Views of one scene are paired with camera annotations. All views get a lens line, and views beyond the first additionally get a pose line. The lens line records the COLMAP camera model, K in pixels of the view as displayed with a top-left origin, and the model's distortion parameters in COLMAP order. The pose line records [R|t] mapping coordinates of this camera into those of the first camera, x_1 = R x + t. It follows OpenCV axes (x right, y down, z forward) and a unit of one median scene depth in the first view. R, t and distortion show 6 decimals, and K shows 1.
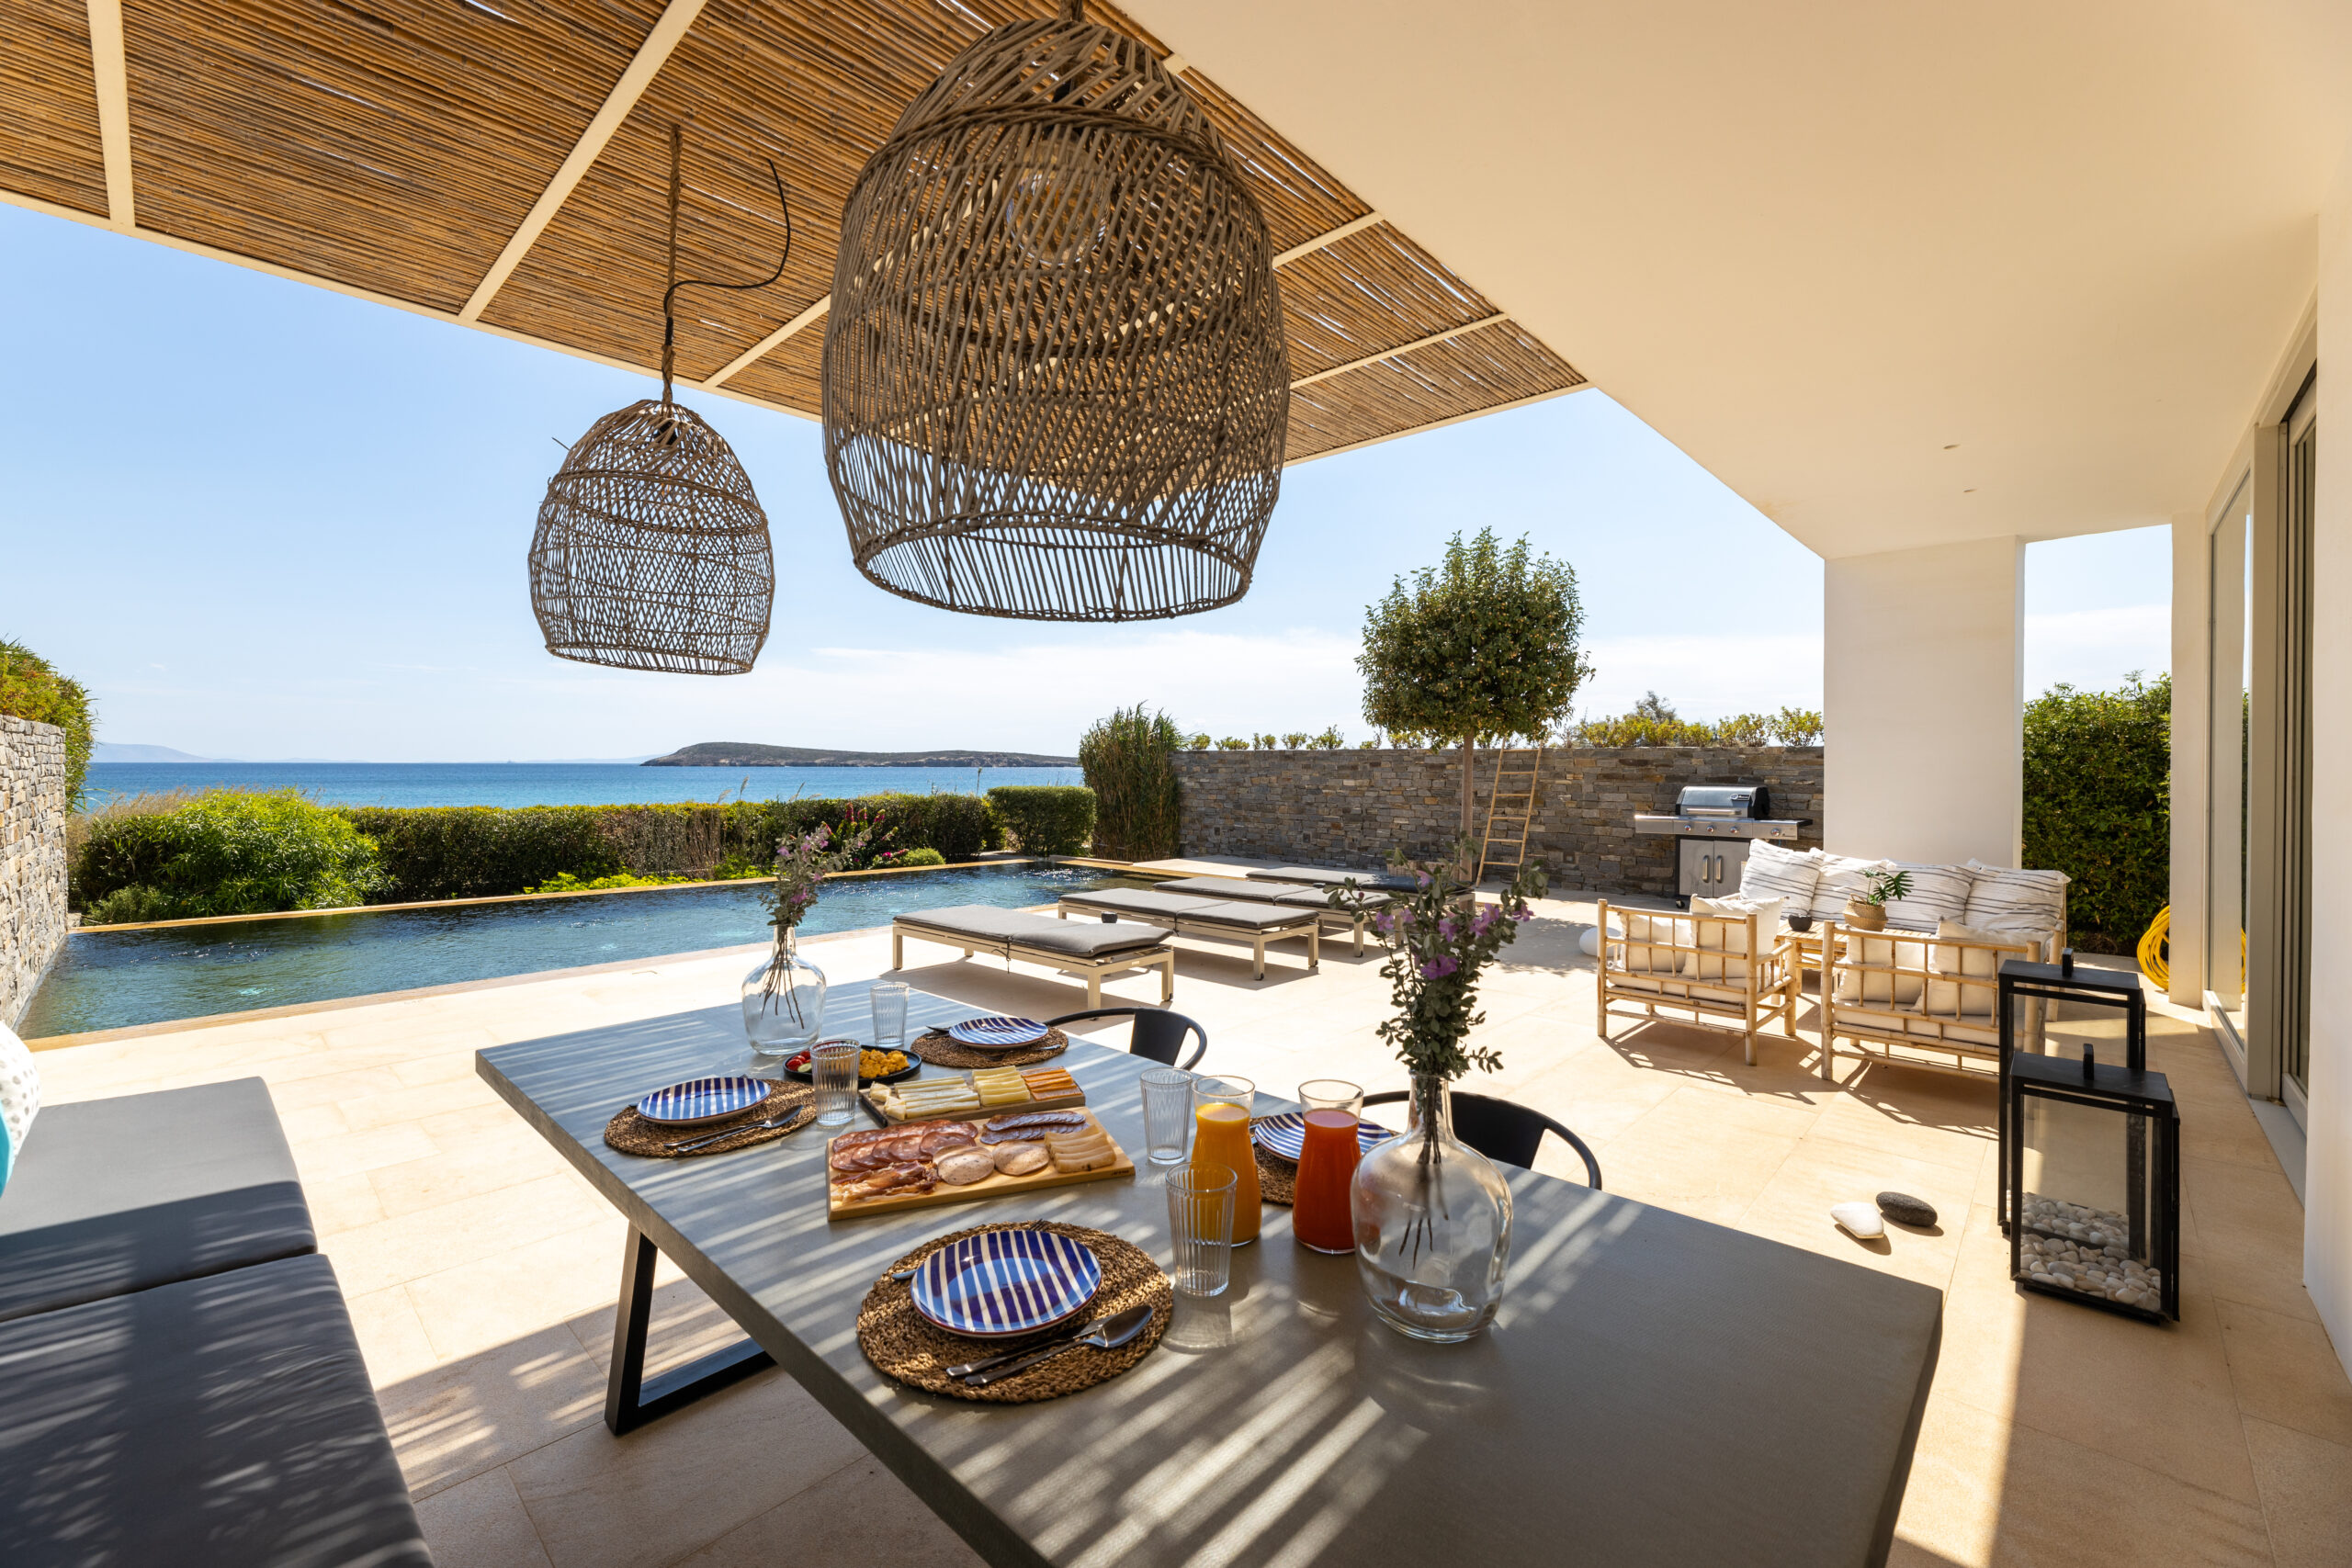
lens RADIAL K [[956.8, 0, 1157.8], [0, 956.8, 760.6], [0, 0, 1]] dist [-0.002850, -0.000331]
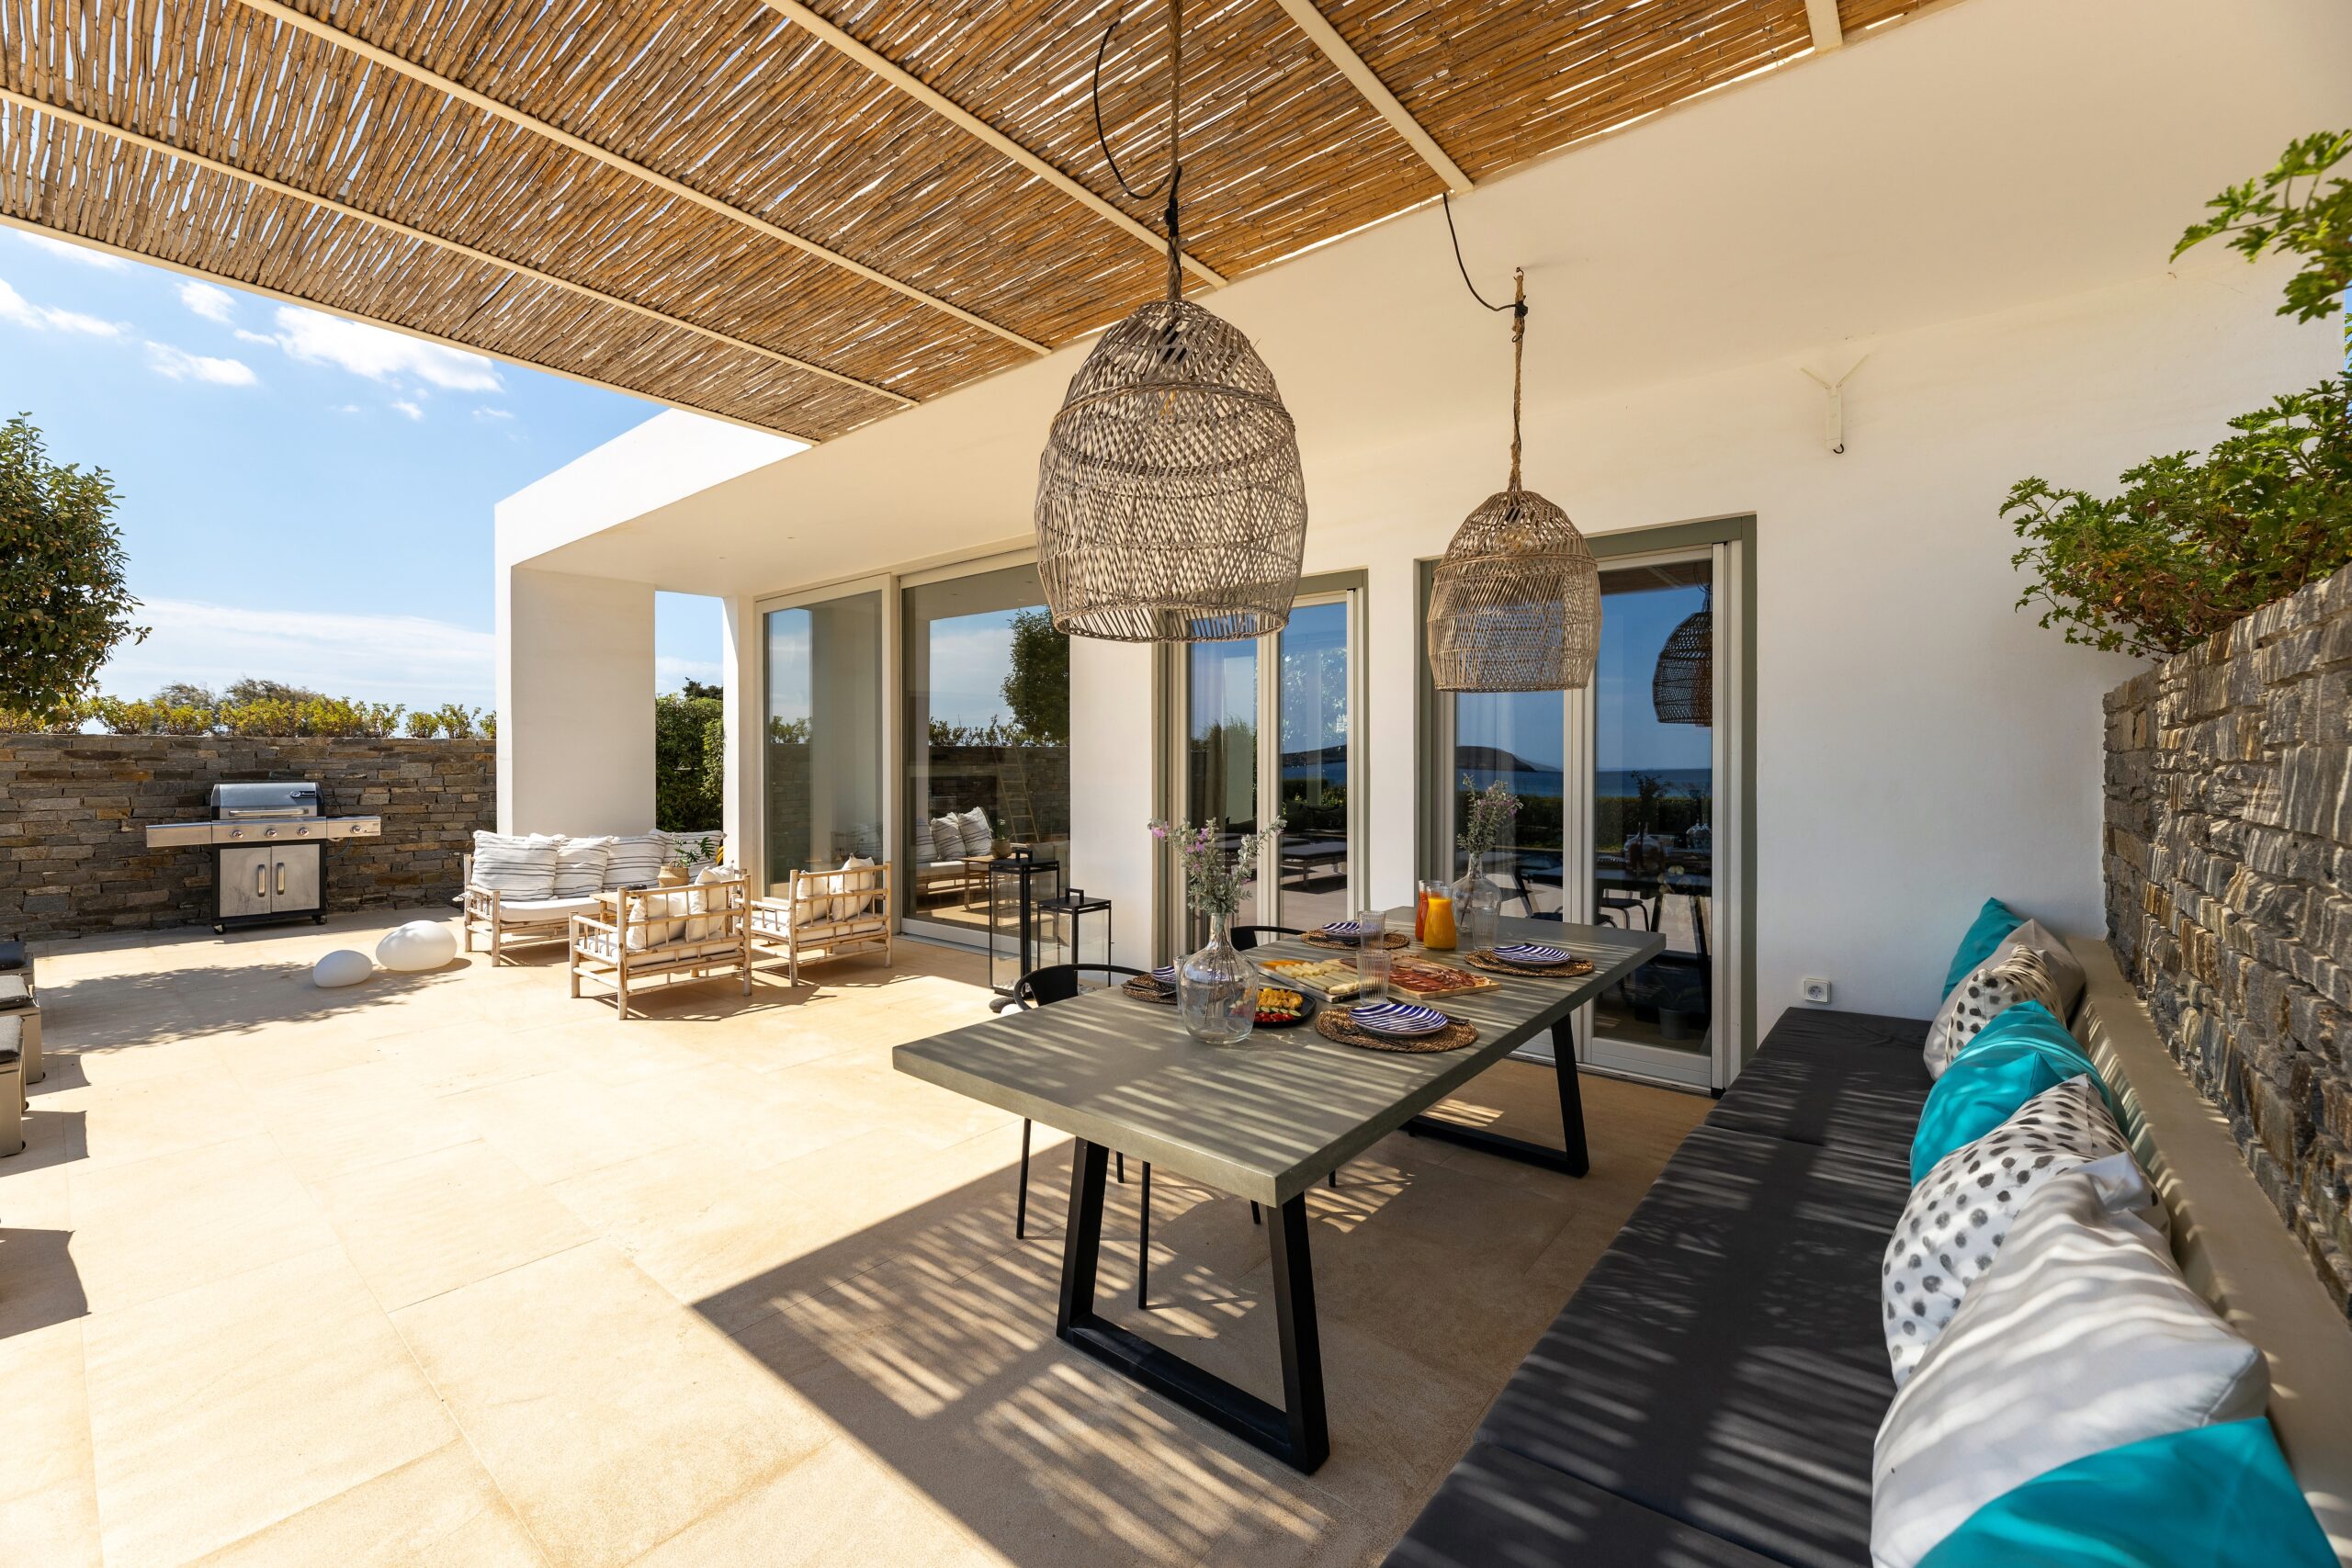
lens RADIAL K [[956.8, 0, 1159.5], [0, 956.8, 767.9], [0, 0, 1]] dist [-0.002850, -0.000331]
pose [[-0.069128, -0.014460, 0.997503, -0.234799], [-0.000982, 0.999895, 0.014427, 0.000363], [-0.997607, 0.000017, -0.069134, 0.193104]]
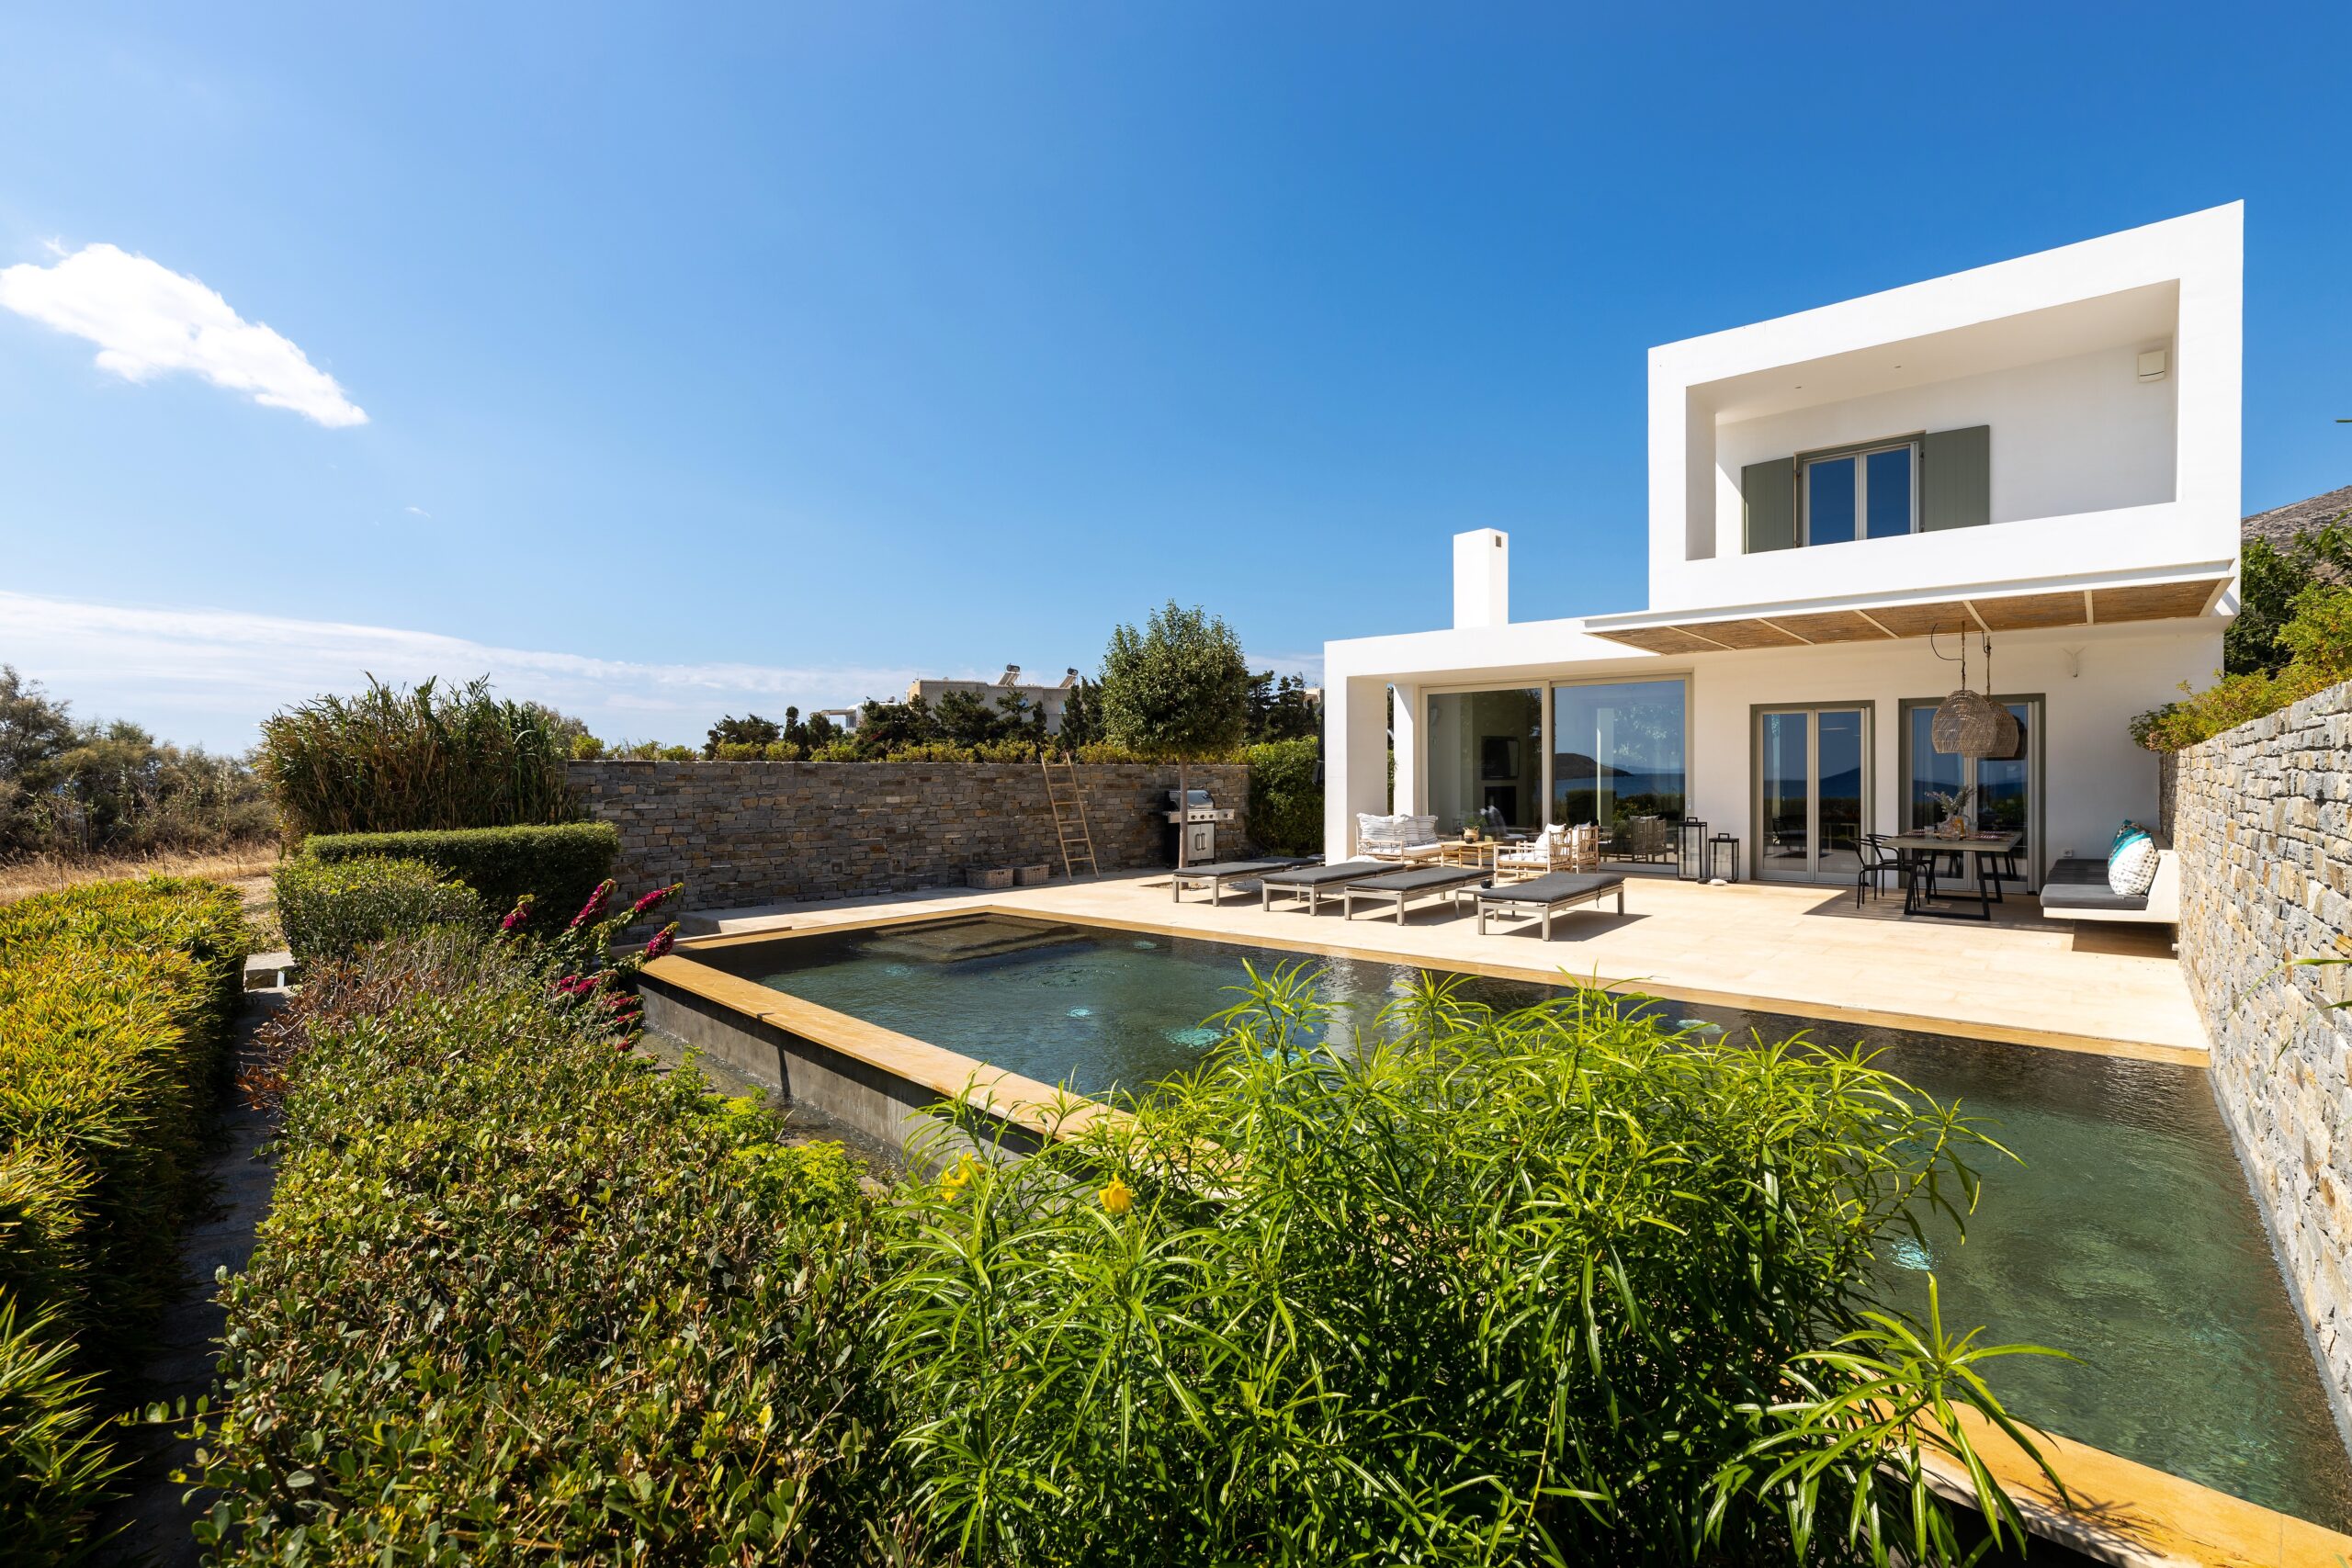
lens RADIAL K [[1064.0, 0, 1177.9], [0, 1064.0, 780.8], [0, 0, 1]] dist [0.001195, 0.000062]
pose [[-0.056835, -0.009399, 0.998339, -0.870069], [0.001683, 0.999953, 0.009510, -0.004174], [-0.998382, 0.002221, -0.056817, 0.826551]]
